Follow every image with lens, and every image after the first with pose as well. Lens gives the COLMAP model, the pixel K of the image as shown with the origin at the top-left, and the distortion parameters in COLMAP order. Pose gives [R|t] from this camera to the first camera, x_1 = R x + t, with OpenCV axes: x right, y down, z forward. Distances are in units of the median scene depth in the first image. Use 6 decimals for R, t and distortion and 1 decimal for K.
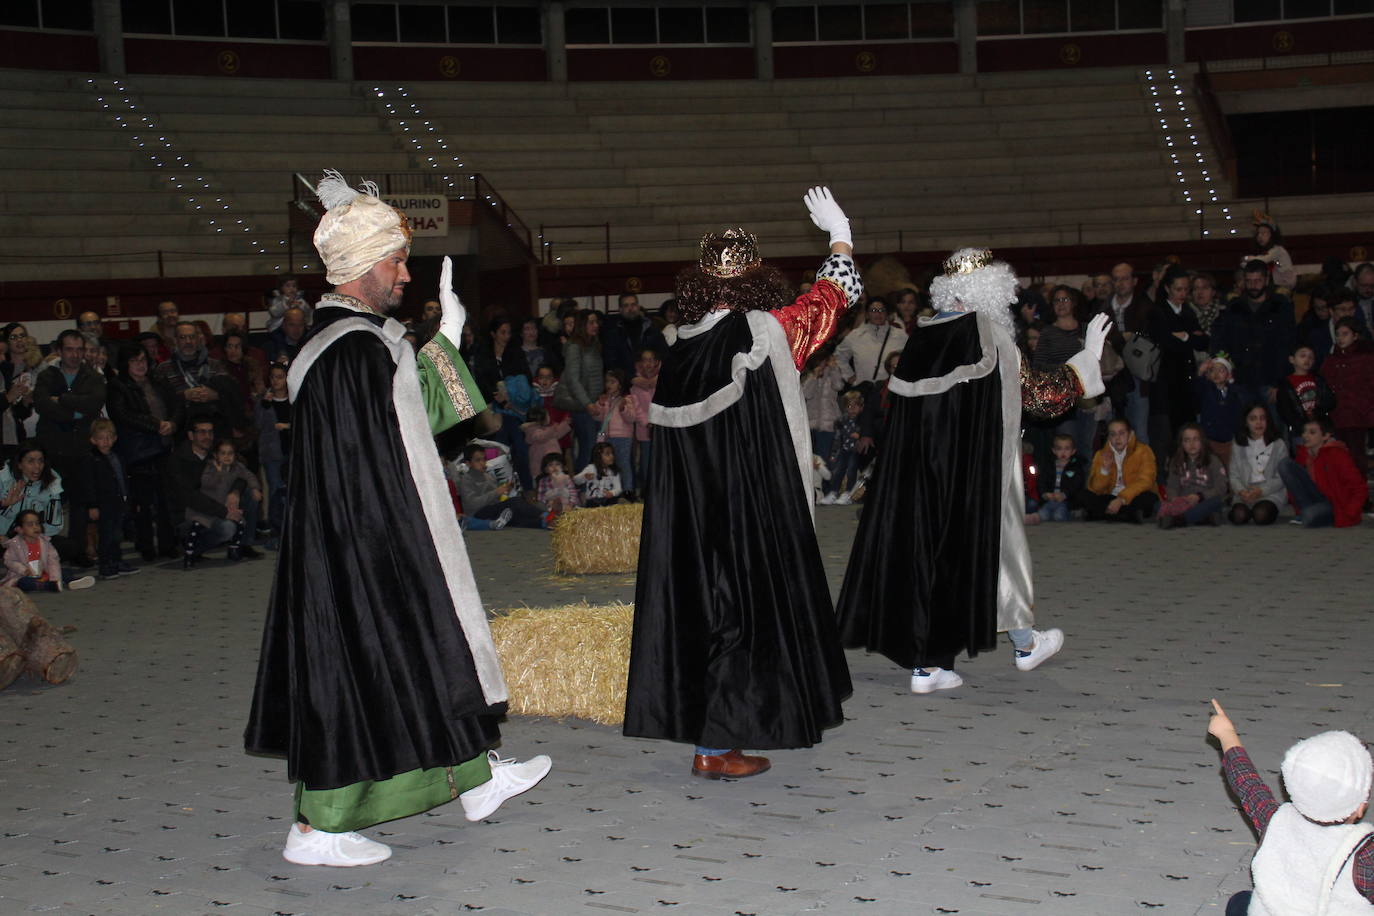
lens RADIAL K [[1818.5, 0, 729.5], [0, 1818.5, 462.8], [0, 0, 1]] dist [-0.043579, 0.000000]
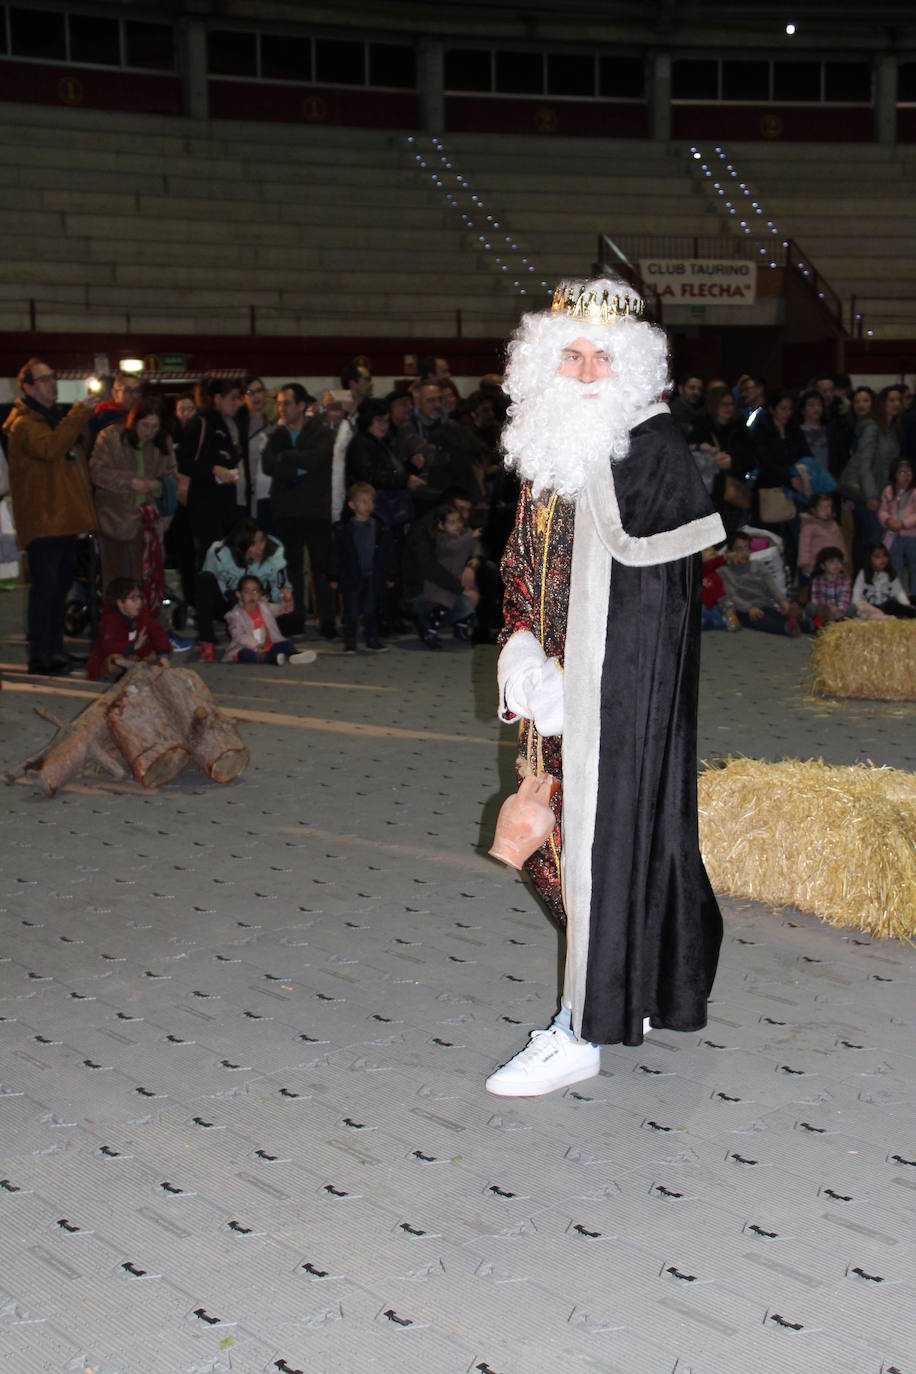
lens RADIAL K [[1818.5, 0, 472.4], [0, 1818.5, 694.7], [0, 0, 1]] dist [-0.043579, 0.000000]
pose [[0.952368, 0.088466, -0.291838, 0.000860], [-0.063199, 0.993477, 0.094915, -0.007639], [0.298332, -0.071950, 0.951747, 0.106703]]
